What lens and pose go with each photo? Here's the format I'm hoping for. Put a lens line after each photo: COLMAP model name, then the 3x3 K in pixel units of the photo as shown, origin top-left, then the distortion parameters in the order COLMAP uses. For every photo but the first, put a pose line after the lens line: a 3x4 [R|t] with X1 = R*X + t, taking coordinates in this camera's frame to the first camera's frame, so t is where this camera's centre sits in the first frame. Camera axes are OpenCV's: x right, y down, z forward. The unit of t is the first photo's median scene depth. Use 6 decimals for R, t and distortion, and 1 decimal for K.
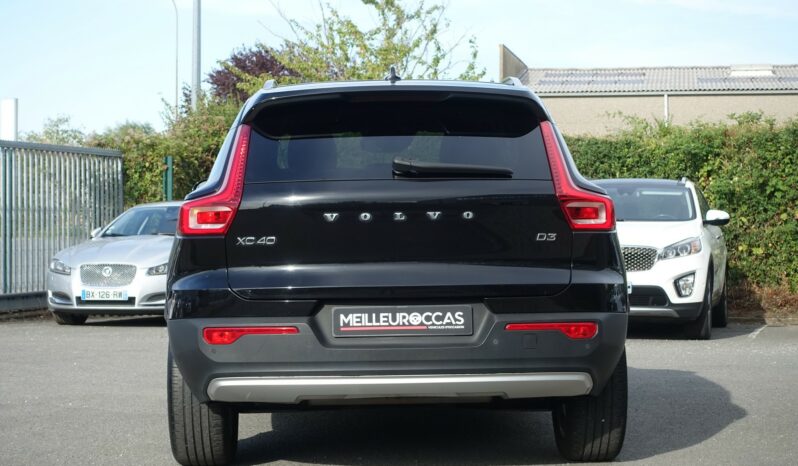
lens RADIAL K [[1719.5, 0, 399.0], [0, 1719.5, 233.0], [0, 0, 1]] dist [-0.037986, -0.064336]
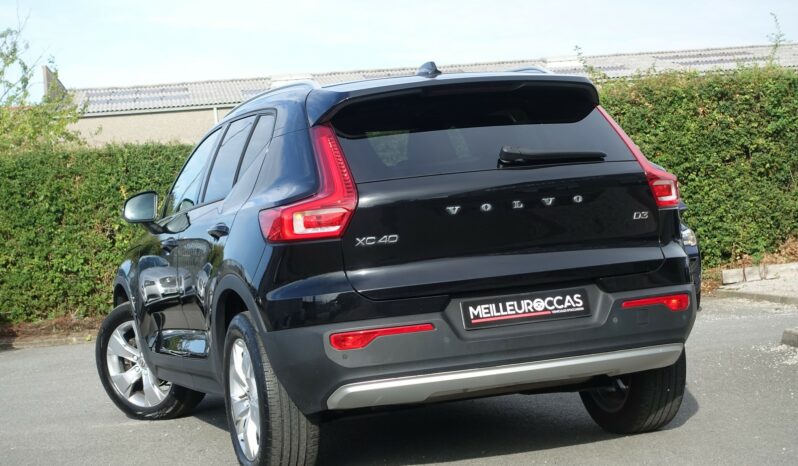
lens RADIAL K [[1719.5, 0, 399.0], [0, 1719.5, 233.0], [0, 0, 1]] dist [-0.037986, -0.064336]
pose [[0.948277, -0.075209, 0.308406, -0.376038], [0.078737, 0.996895, 0.001011, 0.000420], [-0.307524, 0.023324, 0.951254, 0.064669]]
